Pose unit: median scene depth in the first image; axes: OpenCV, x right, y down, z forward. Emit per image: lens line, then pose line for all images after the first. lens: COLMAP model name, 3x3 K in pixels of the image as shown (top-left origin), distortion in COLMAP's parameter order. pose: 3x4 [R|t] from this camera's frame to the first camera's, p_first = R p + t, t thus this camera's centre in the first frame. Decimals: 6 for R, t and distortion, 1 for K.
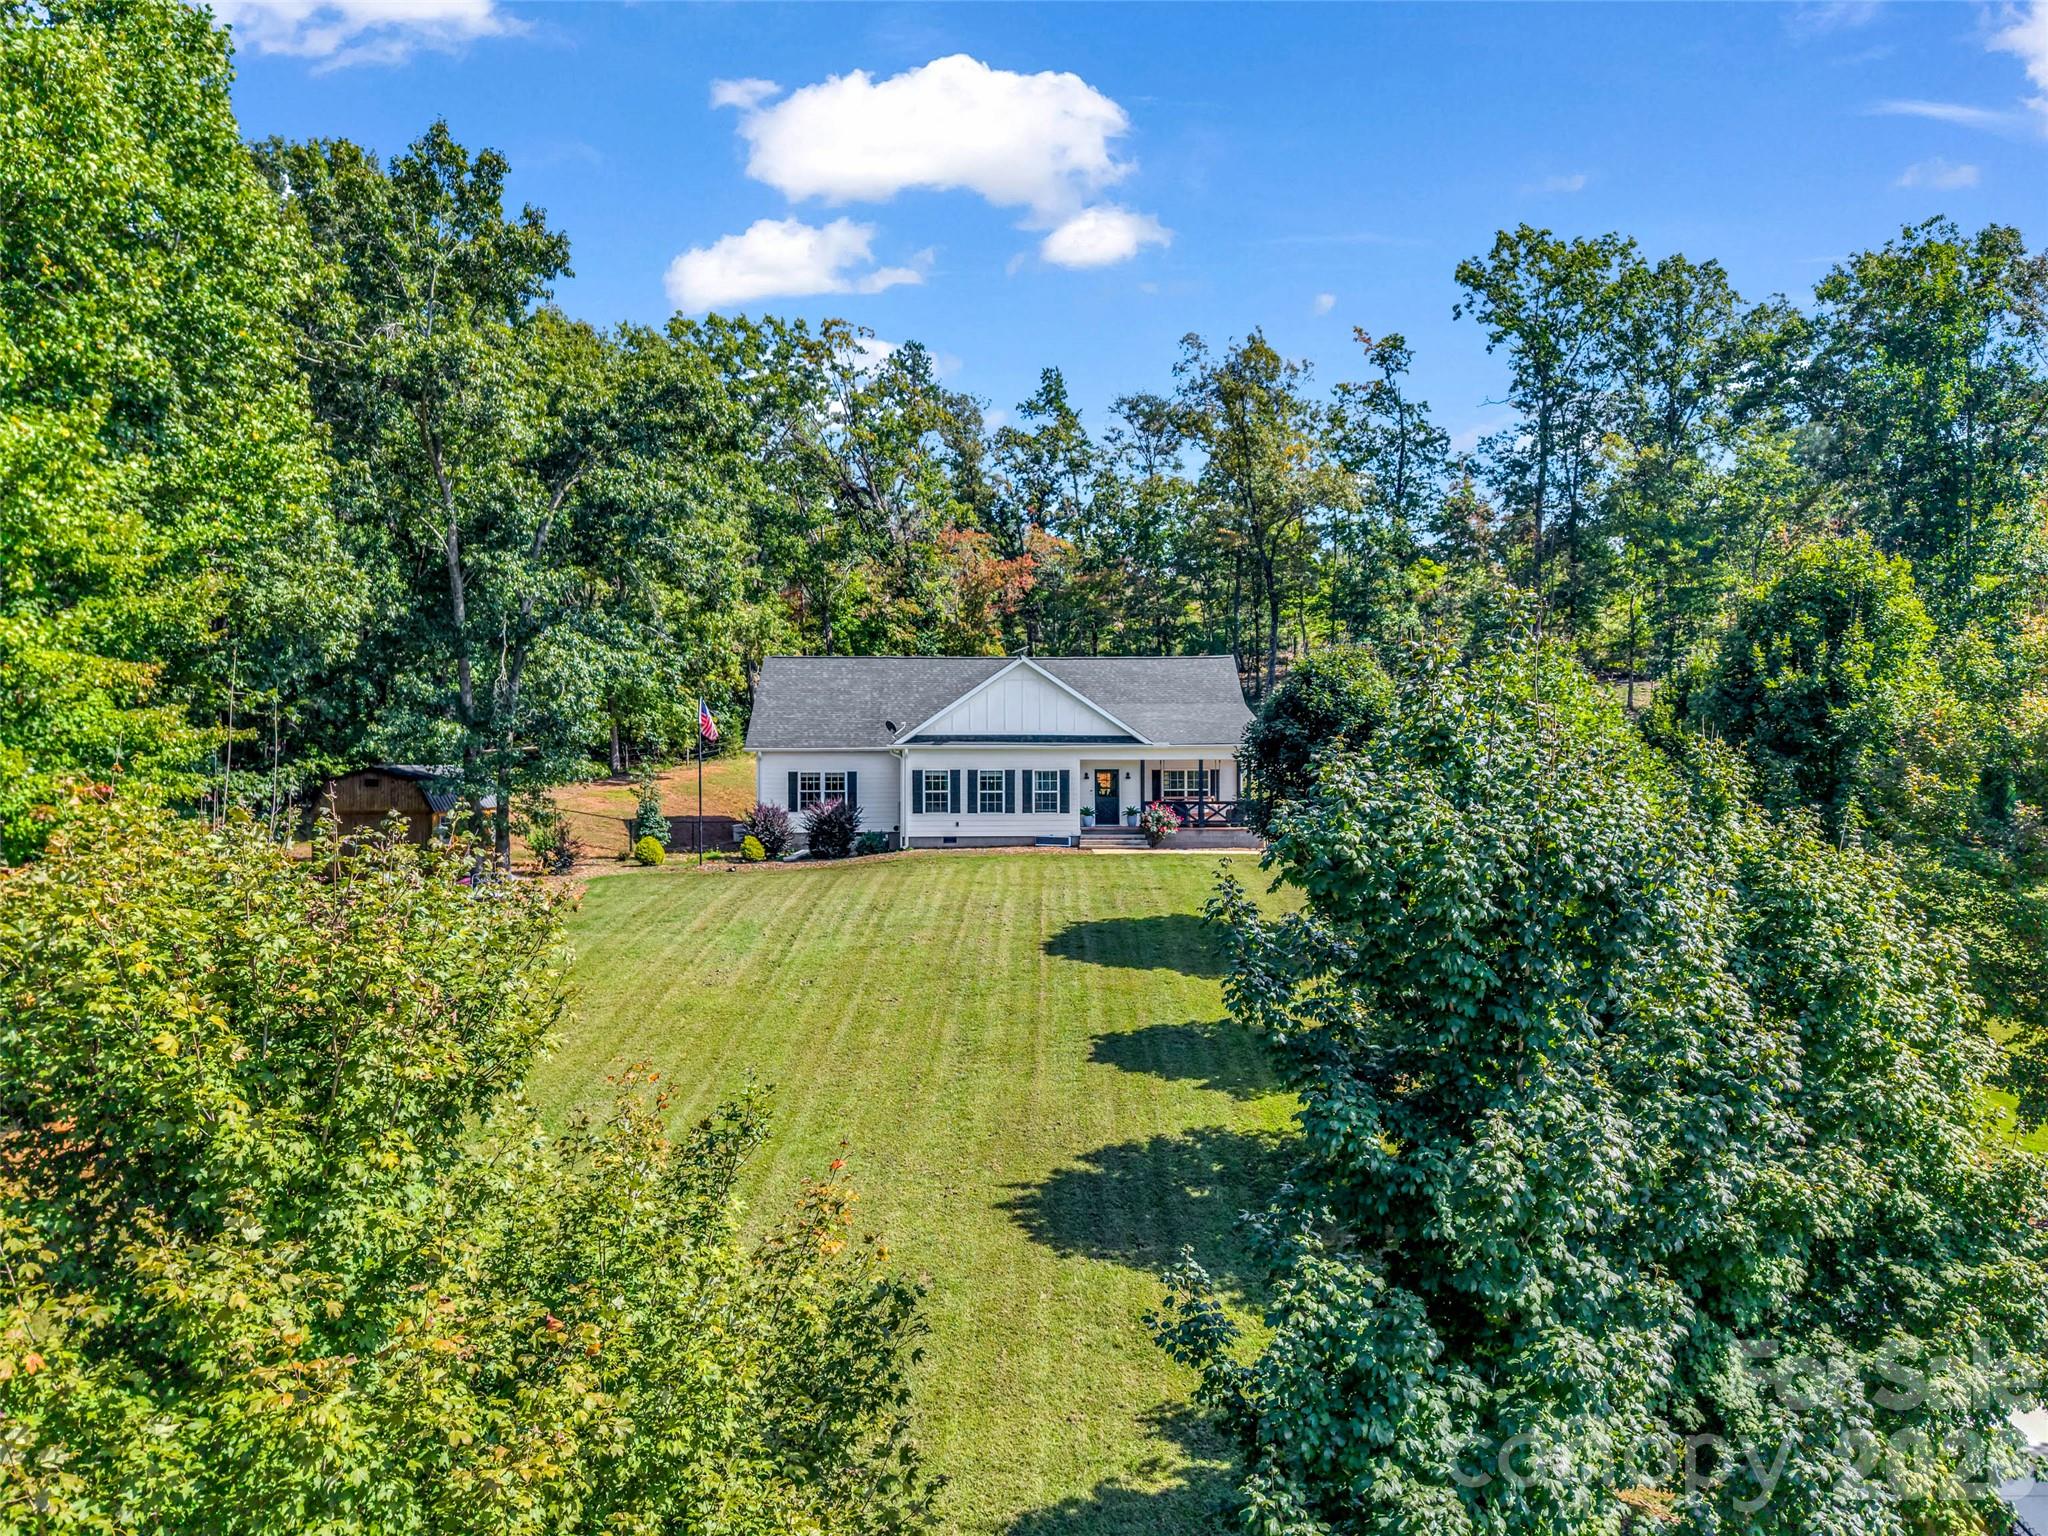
lens RADIAL K [[1410.8, 0, 1024.0], [0, 1410.8, 768.0], [0, 0, 1]] dist [0.000106, 0.000826]
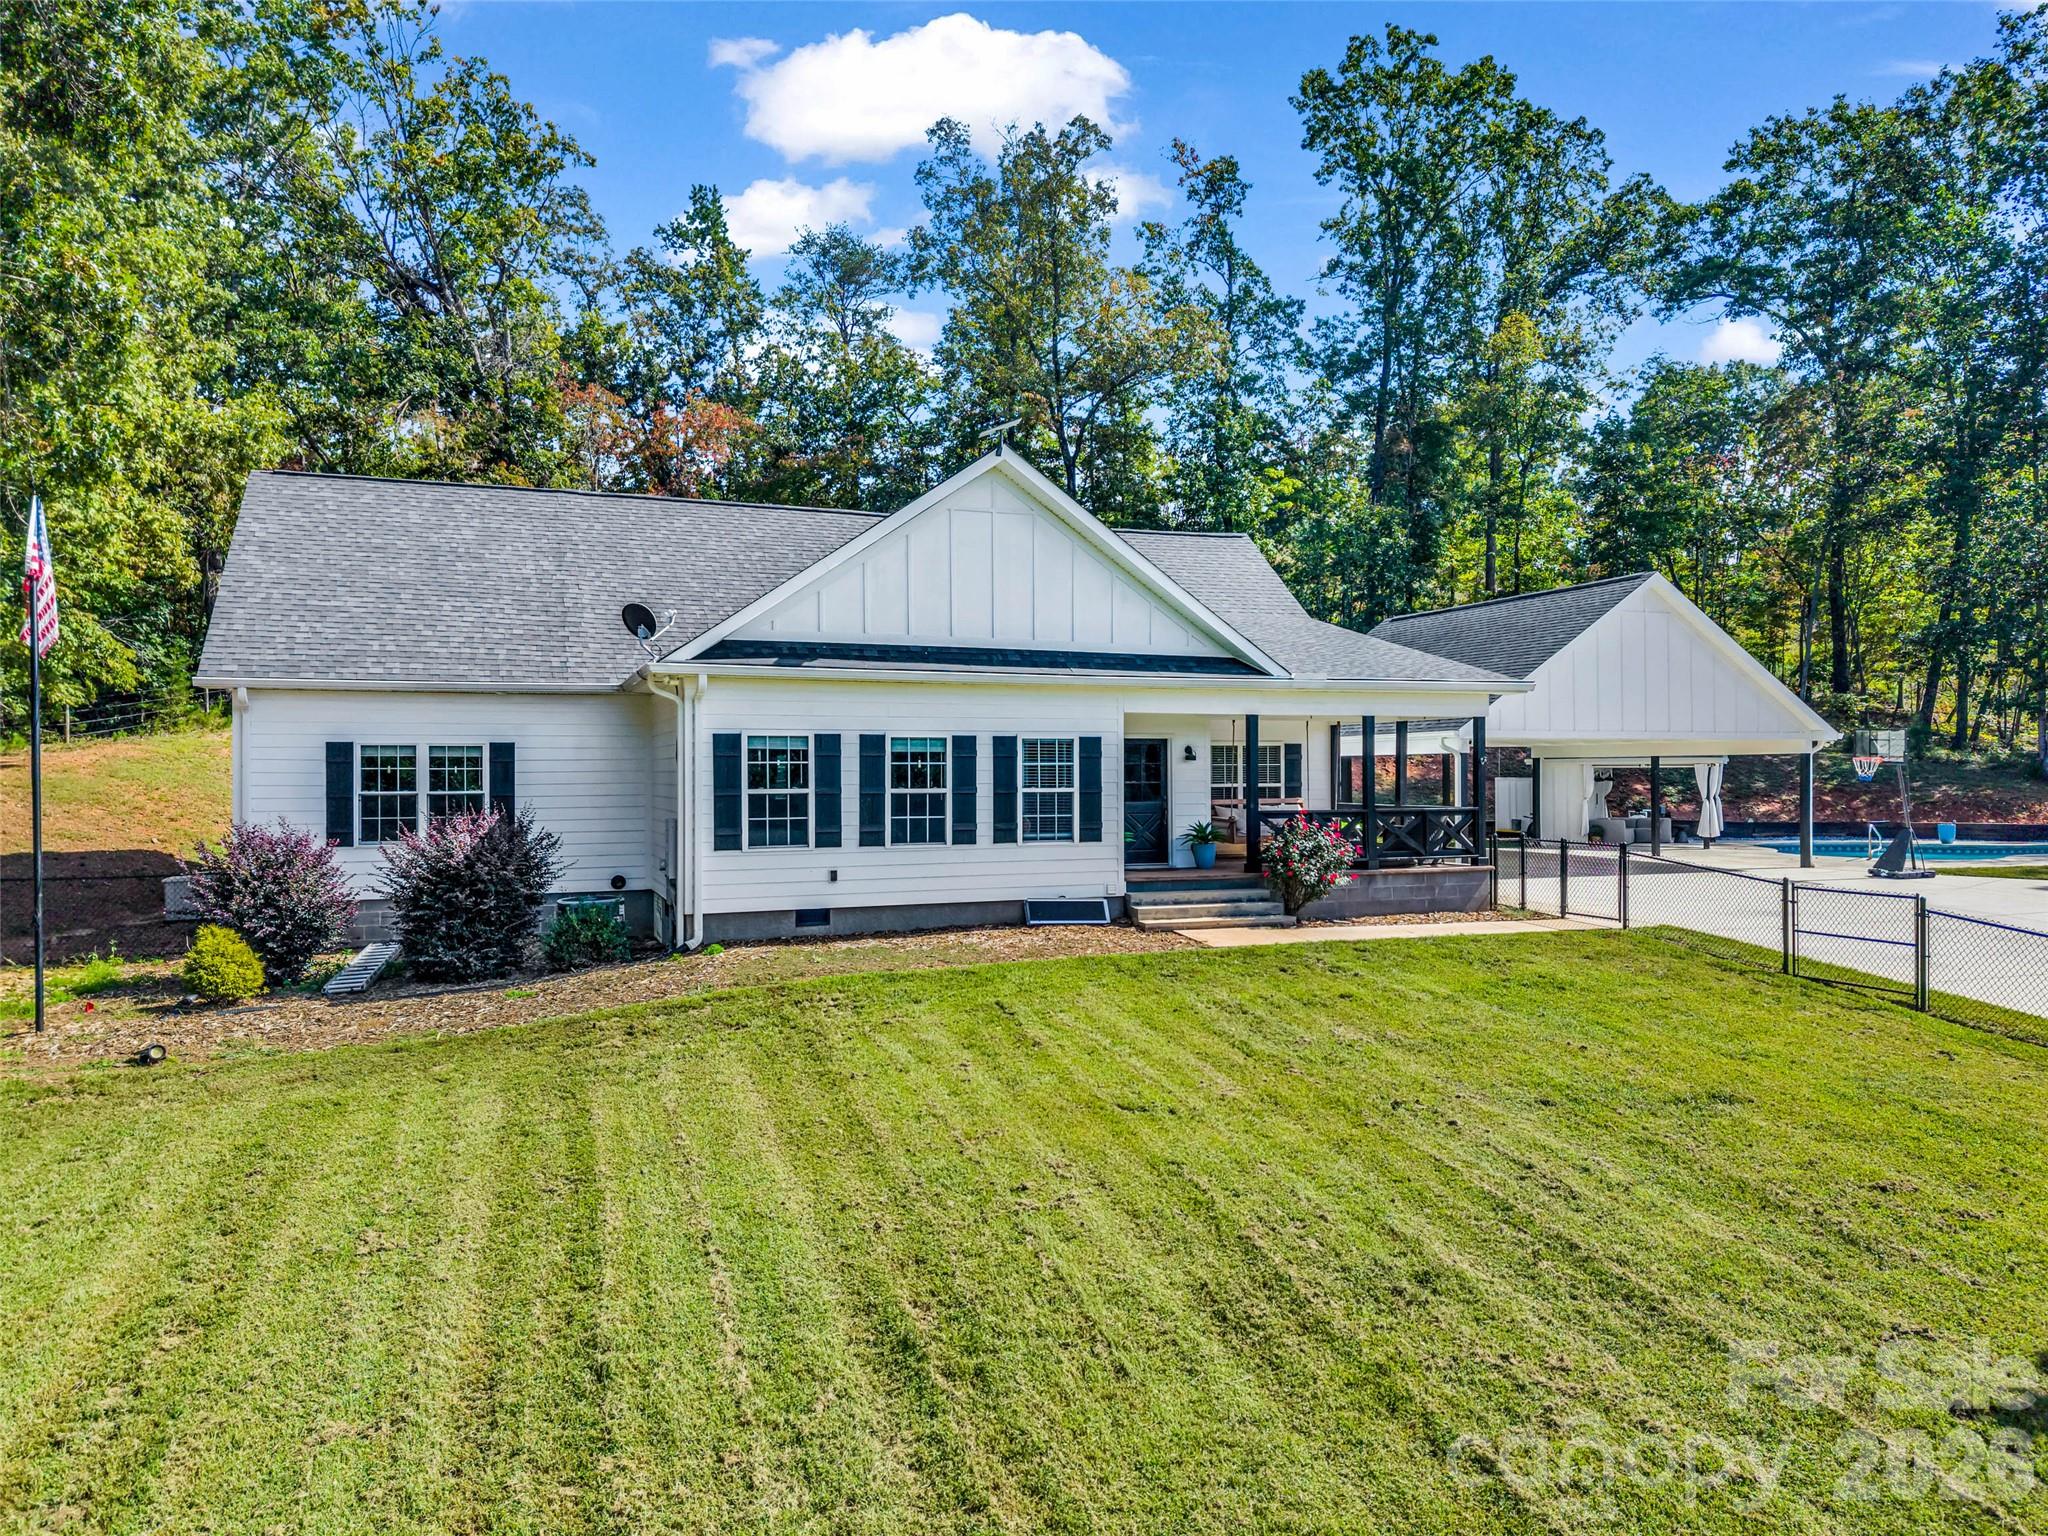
lens RADIAL K [[1386.5, 0, 1024.0], [0, 1386.5, 768.0], [0, 0, 1]] dist [0.004922, 0.000201]
pose [[0.941983, 0.000429, 0.335660, -0.123437], [0.000576, 0.999996, -0.002895, 0.011592], [-0.335660, 0.002921, 0.941979, 0.623125]]
